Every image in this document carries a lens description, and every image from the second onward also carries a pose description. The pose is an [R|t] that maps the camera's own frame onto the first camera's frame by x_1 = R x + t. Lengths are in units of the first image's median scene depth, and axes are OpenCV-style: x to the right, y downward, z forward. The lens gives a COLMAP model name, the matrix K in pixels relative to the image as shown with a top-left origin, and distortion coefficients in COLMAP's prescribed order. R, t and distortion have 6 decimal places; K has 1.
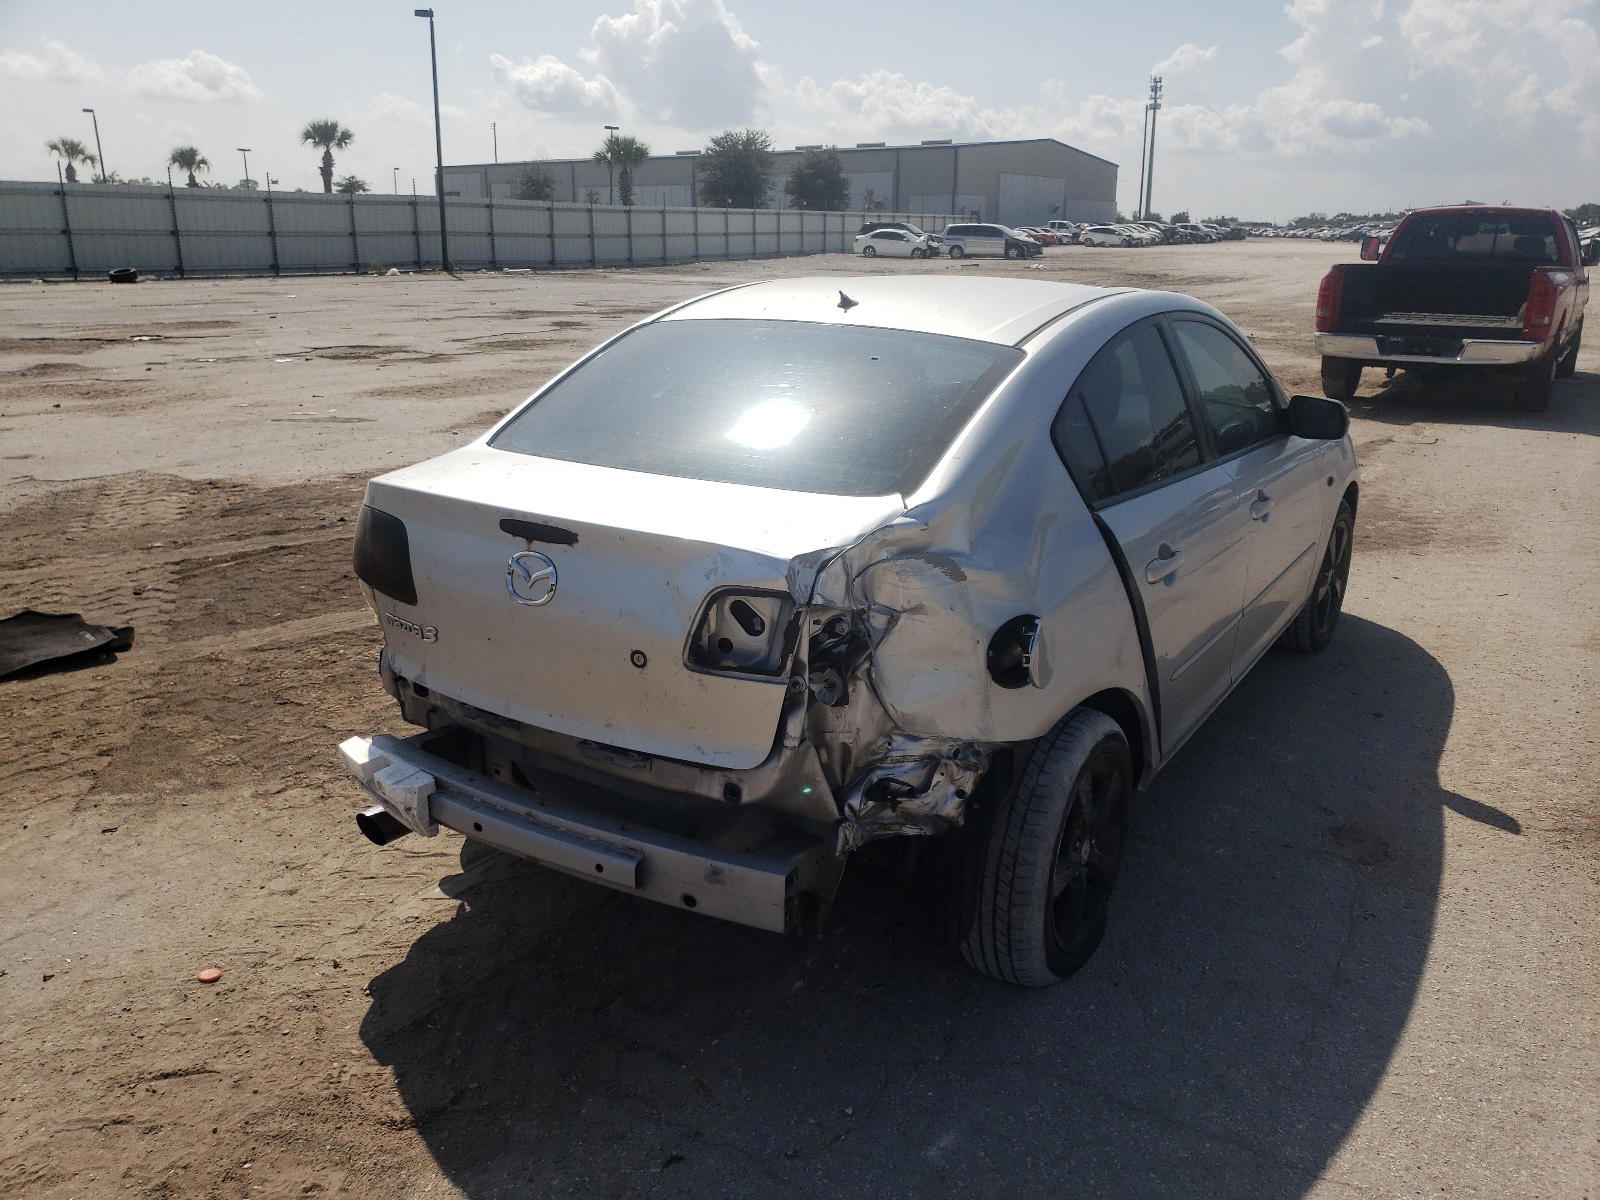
lens RADIAL K [[1280.3, 0, 795.5], [0, 1280.3, 658.1], [0, 0, 1]] dist [0.001457, -0.003006]
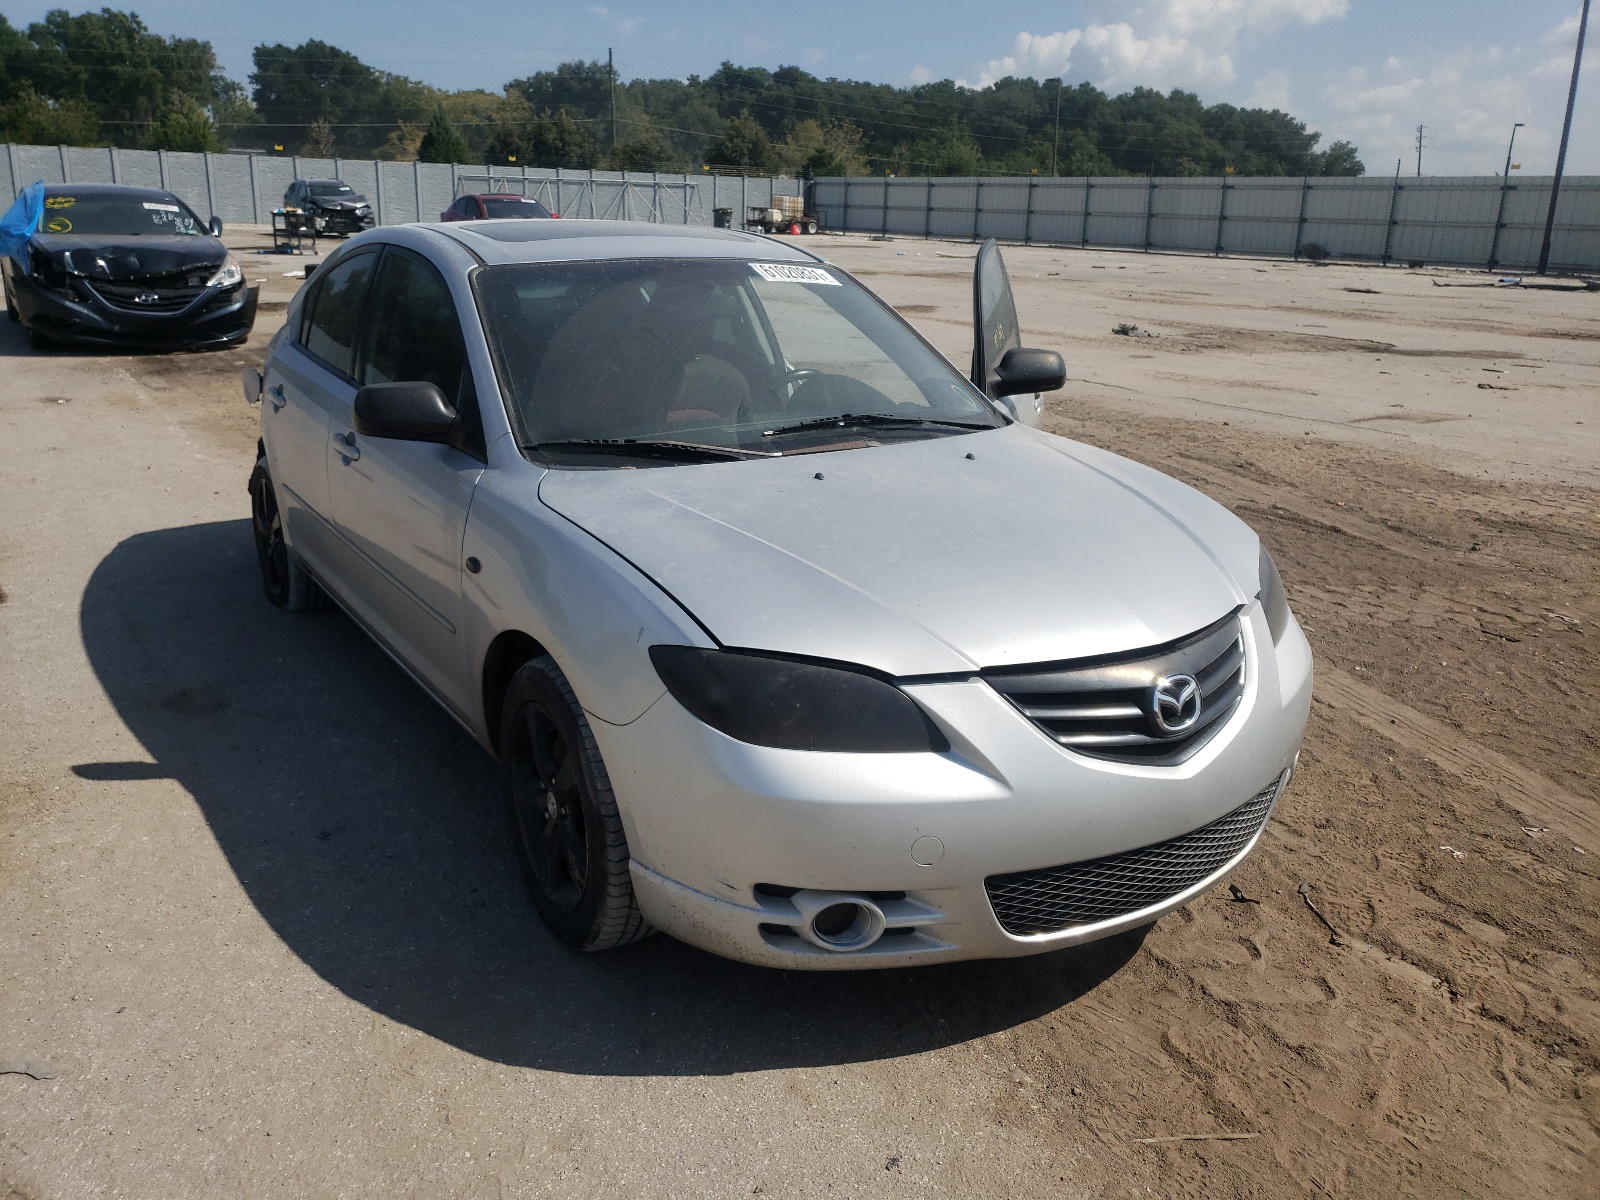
lens RADIAL K [[1299.9, 0, 800.0], [0, 1299.9, 600.0], [0, 0, 1]] dist [-0.006100, 0.015259]
pose [[-0.419275, 0.247394, -0.873501, 0.830932], [-0.304881, 0.867908, 0.392152, -0.391973], [0.855135, 0.430734, -0.288467, 1.206828]]
